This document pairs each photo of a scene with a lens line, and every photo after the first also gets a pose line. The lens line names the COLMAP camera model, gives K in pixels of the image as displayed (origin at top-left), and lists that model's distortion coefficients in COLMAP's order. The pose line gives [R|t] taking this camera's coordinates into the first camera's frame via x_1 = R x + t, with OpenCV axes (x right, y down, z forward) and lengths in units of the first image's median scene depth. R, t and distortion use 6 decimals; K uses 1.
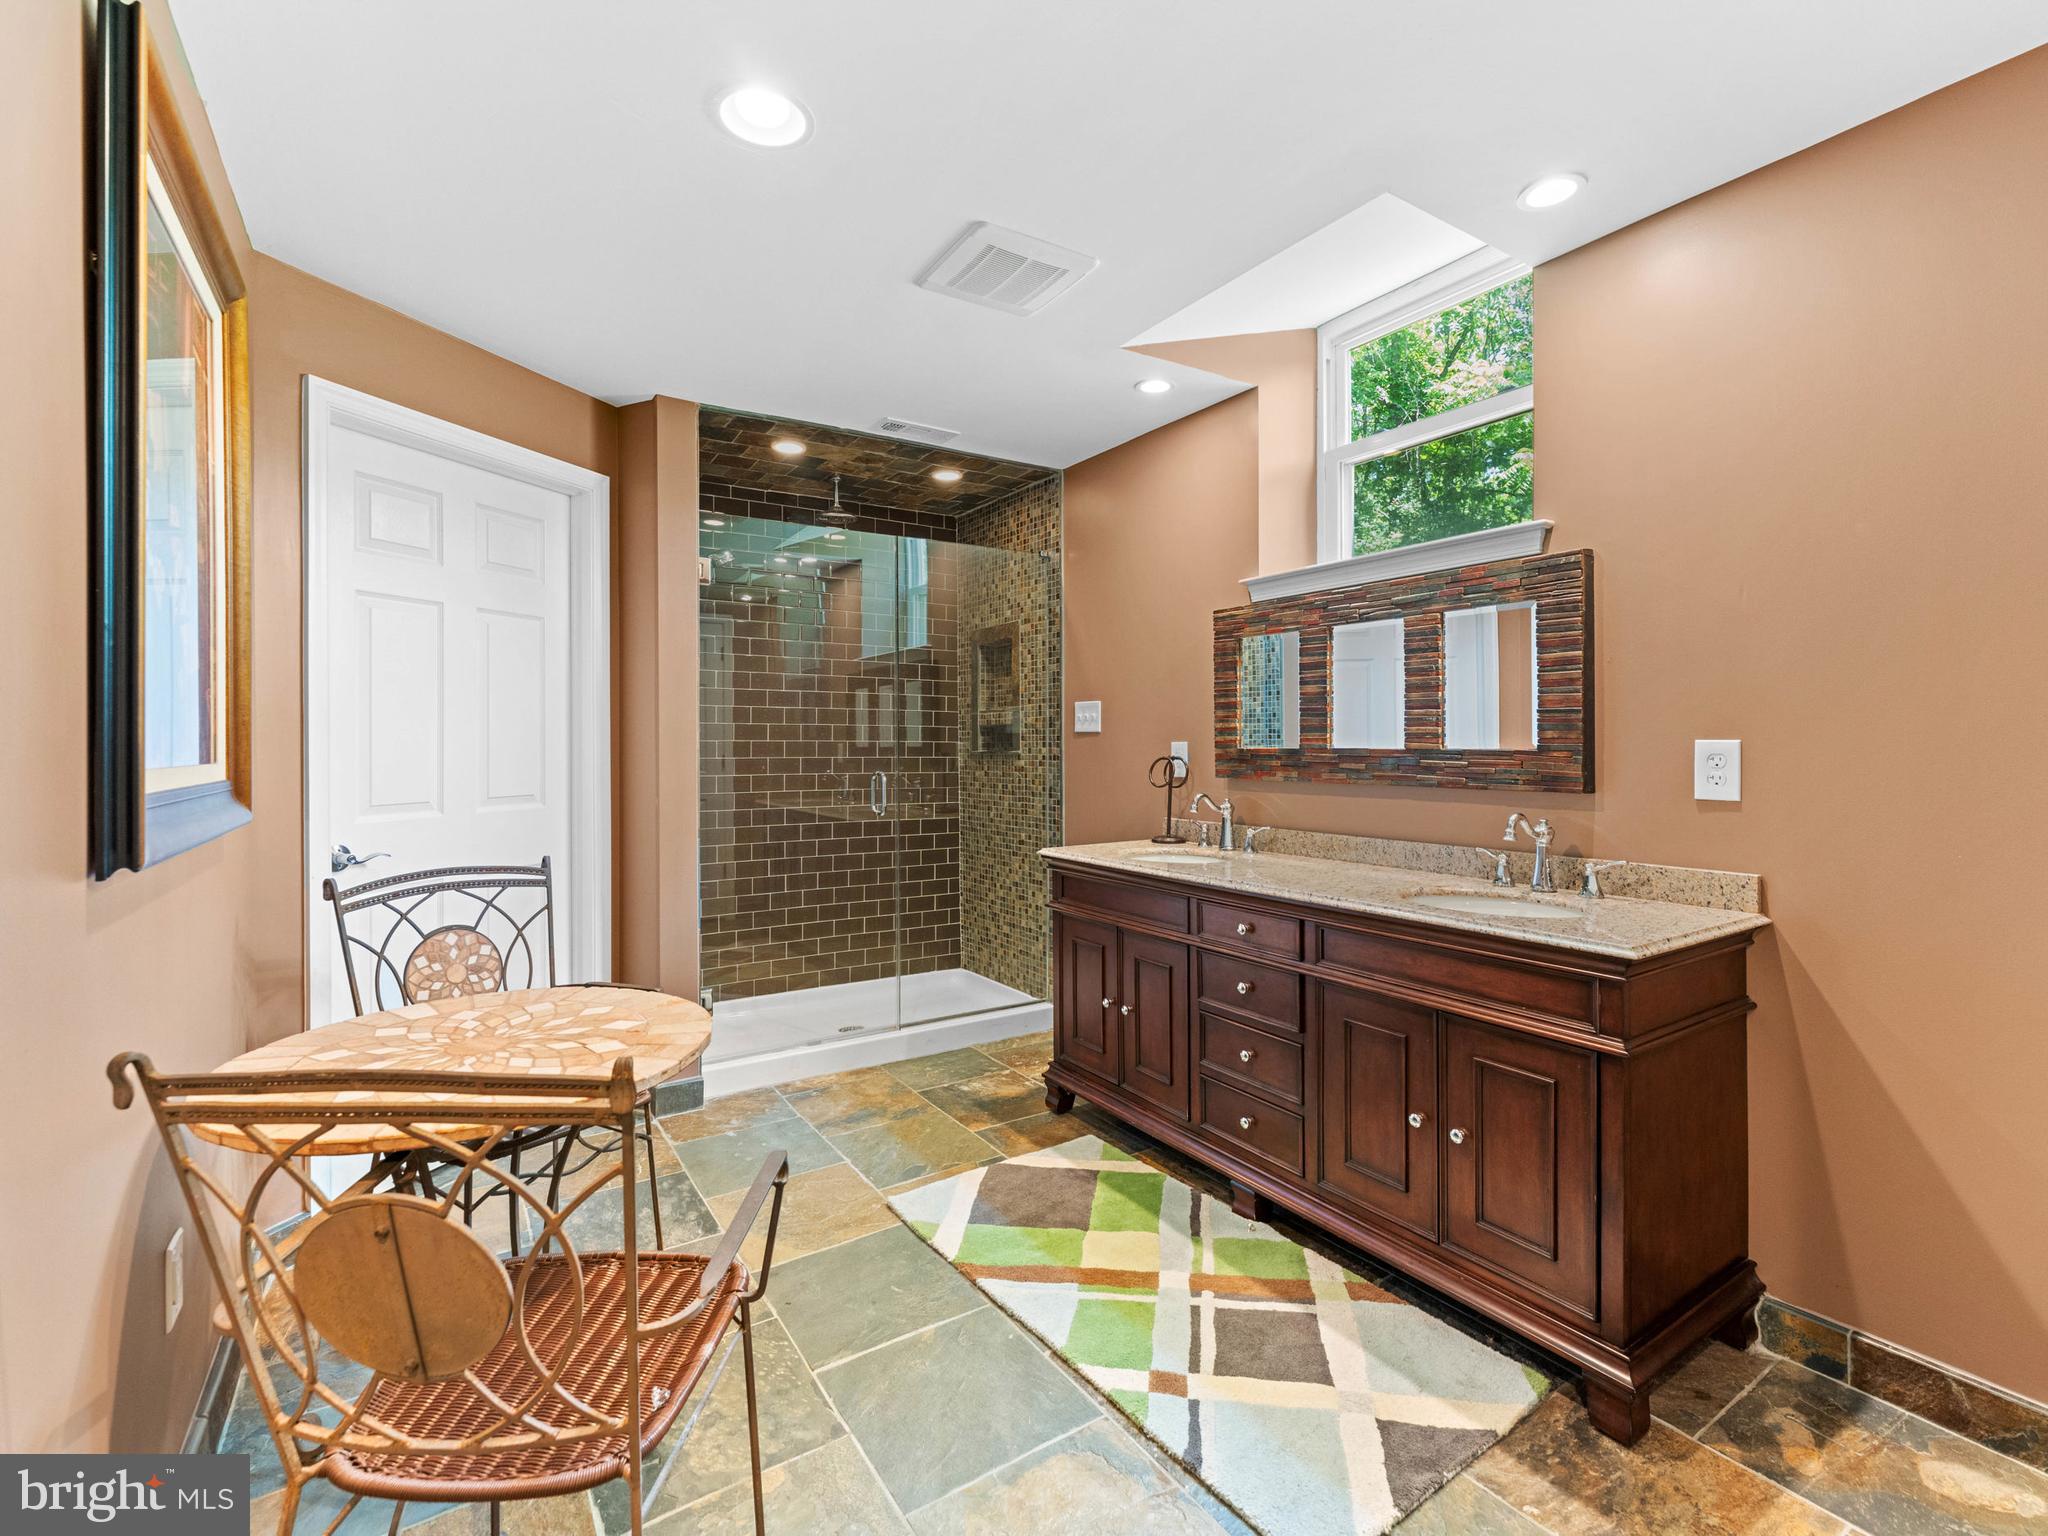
lens RADIAL K [[912.4, 0, 1020.9], [0, 912.4, 759.4], [0, 0, 1]] dist [0.000471, 0.000055]
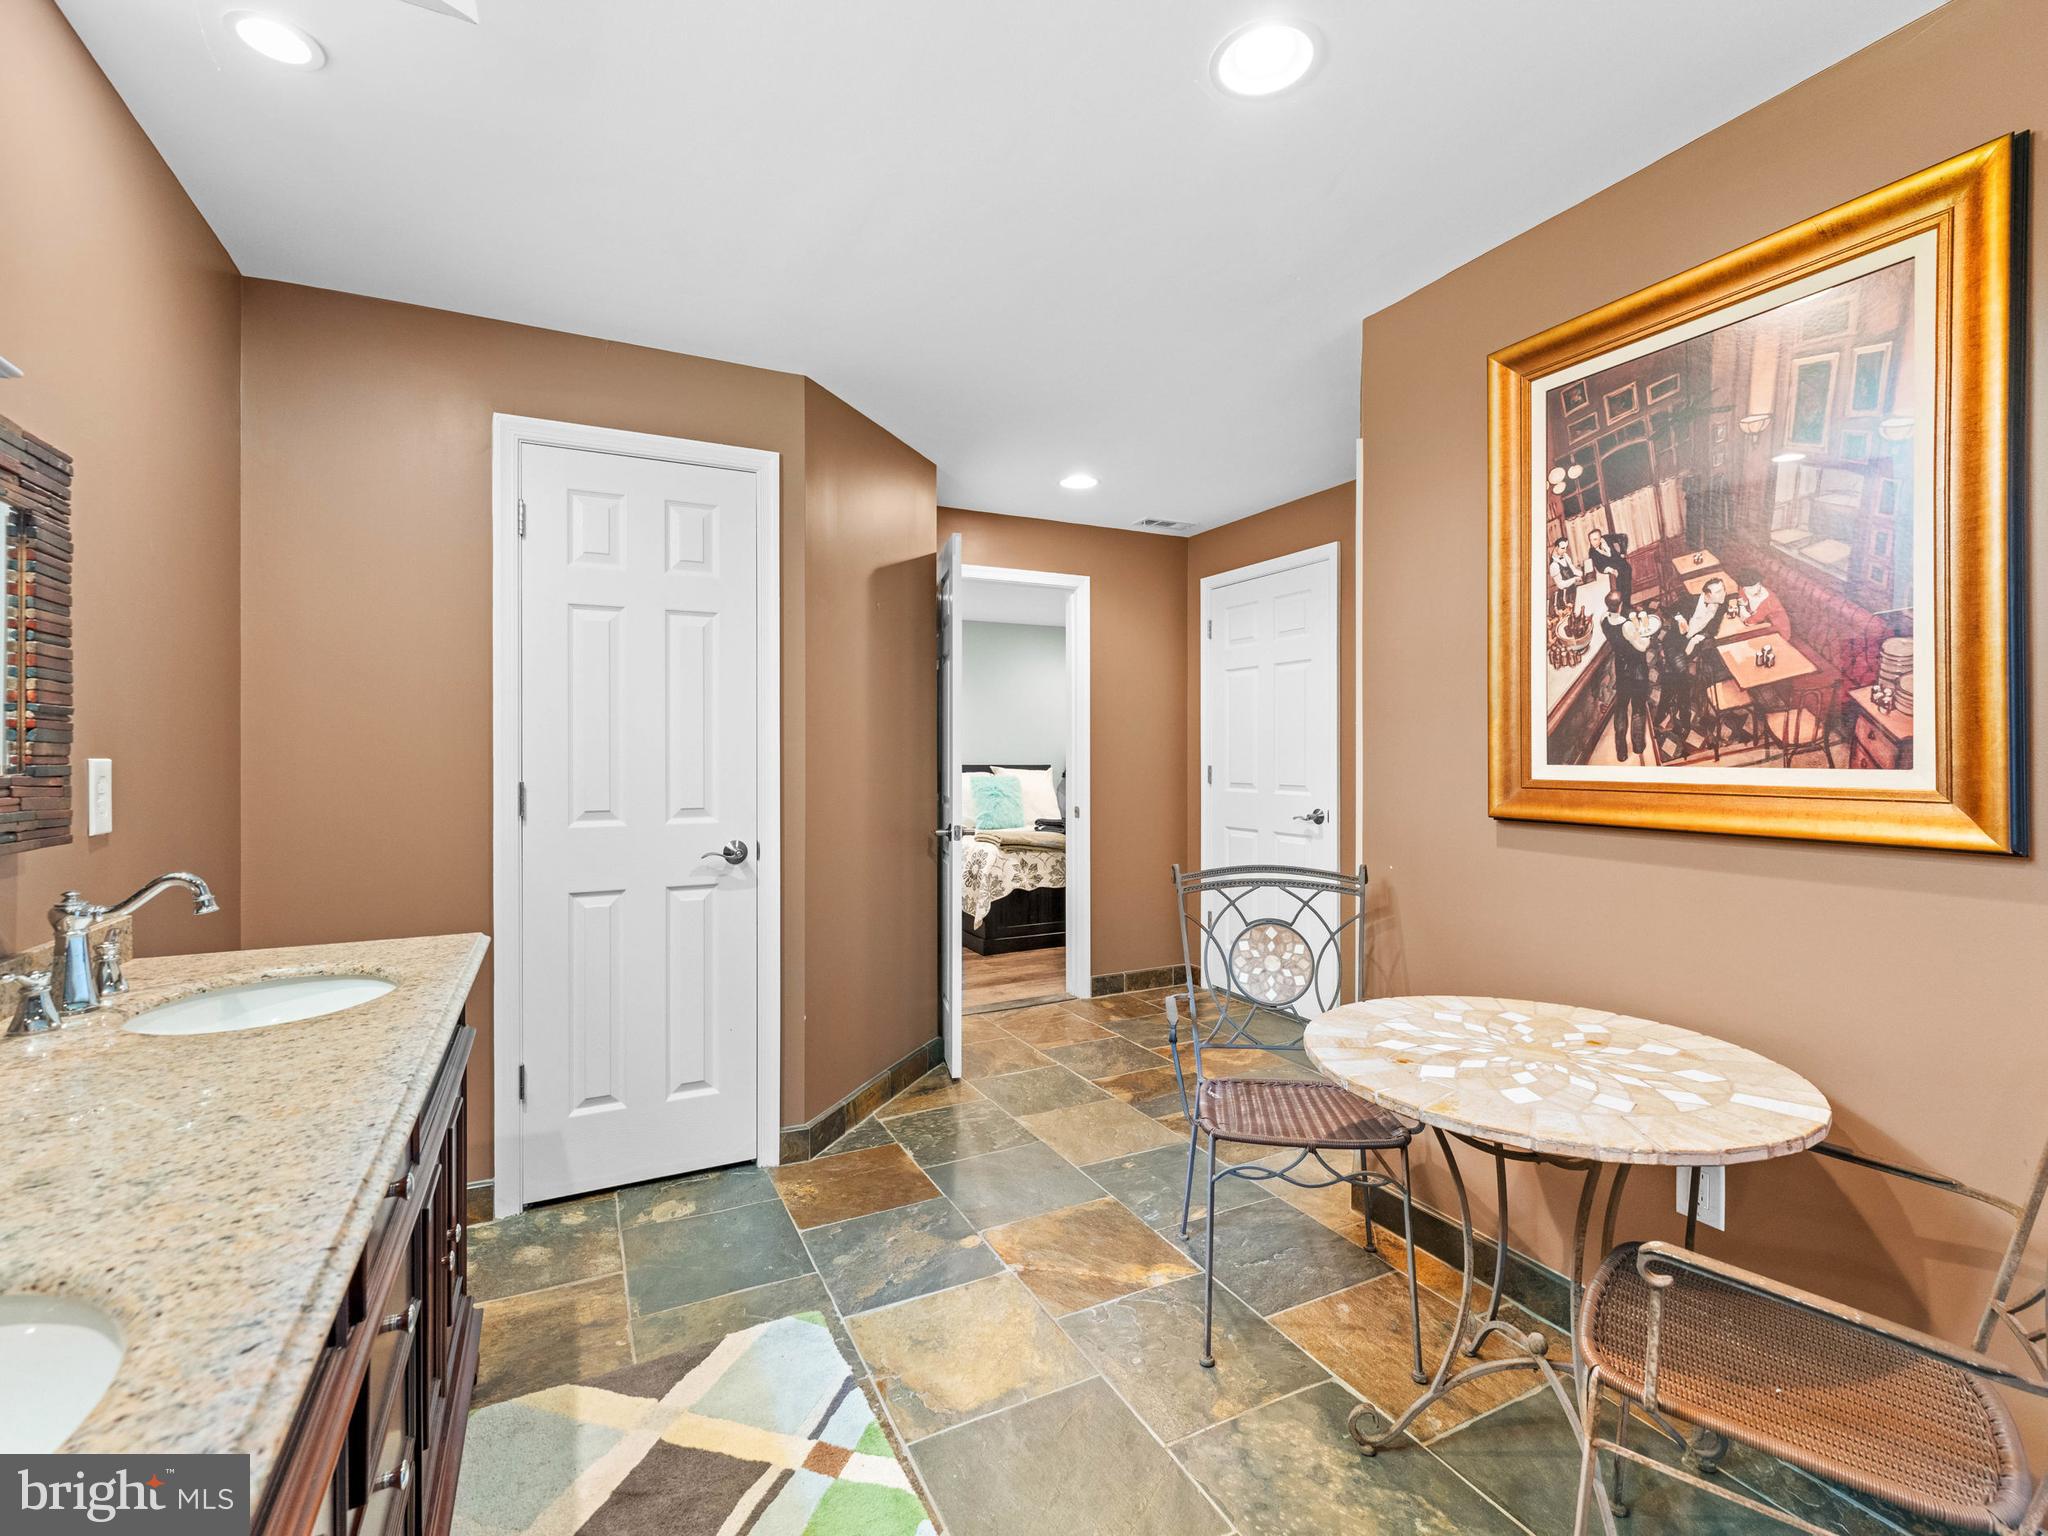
lens RADIAL K [[912.4, 0, 1020.9], [0, 912.4, 759.4], [0, 0, 1]] dist [0.000471, 0.000055]
pose [[-0.994253, 0.007430, 0.106800, -0.134953], [0.009567, 0.999764, 0.019510, -0.029034], [-0.106630, 0.020420, -0.994089, 1.898581]]
